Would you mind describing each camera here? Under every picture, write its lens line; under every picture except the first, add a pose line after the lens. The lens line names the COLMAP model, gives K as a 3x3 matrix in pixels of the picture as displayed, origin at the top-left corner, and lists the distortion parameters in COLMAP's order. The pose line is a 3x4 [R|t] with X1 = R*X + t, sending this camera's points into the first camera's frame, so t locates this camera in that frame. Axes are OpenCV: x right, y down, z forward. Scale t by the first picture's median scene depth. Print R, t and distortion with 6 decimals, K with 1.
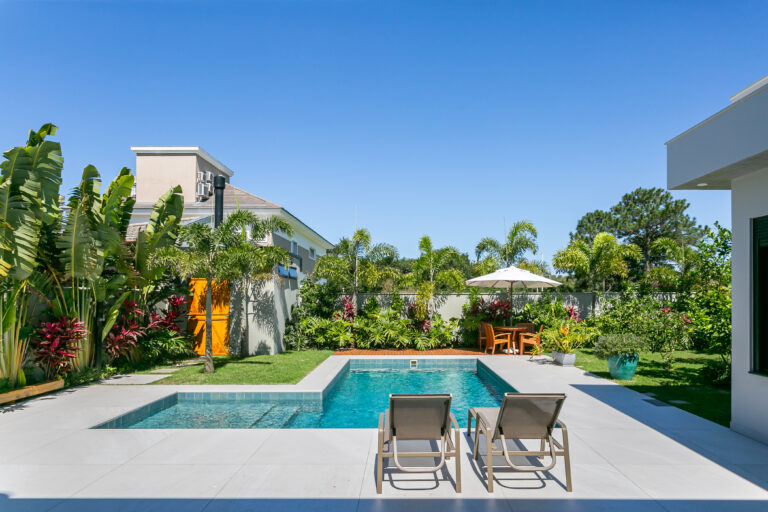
lens RADIAL K [[482.8, 0, 400.8], [0, 482.8, 270.9], [0, 0, 1]] dist [-0.001364, -0.001147]
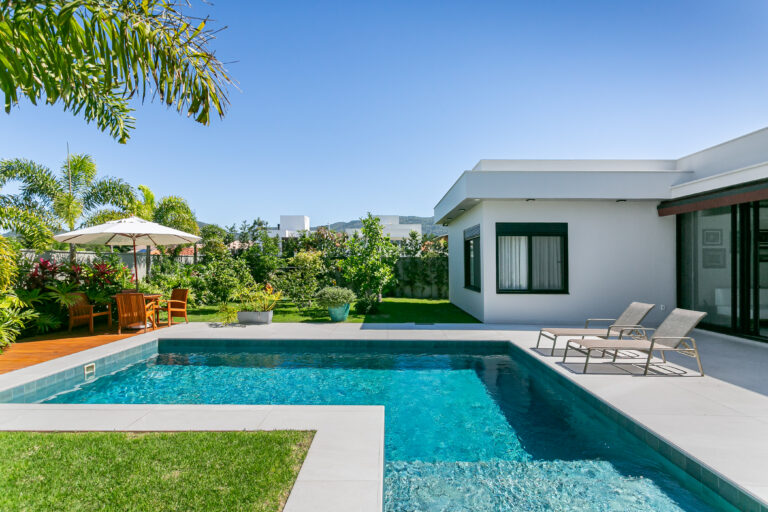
lens RADIAL K [[369.8, 0, 384.6], [0, 369.8, 261.0], [0, 0, 1]] dist [0.014528, -0.000030]
pose [[0.003781, 0.010471, 0.999938, -0.367877], [-0.062962, 0.997964, -0.010212, 0.039277], [-0.998009, -0.062920, 0.004432, 0.576108]]
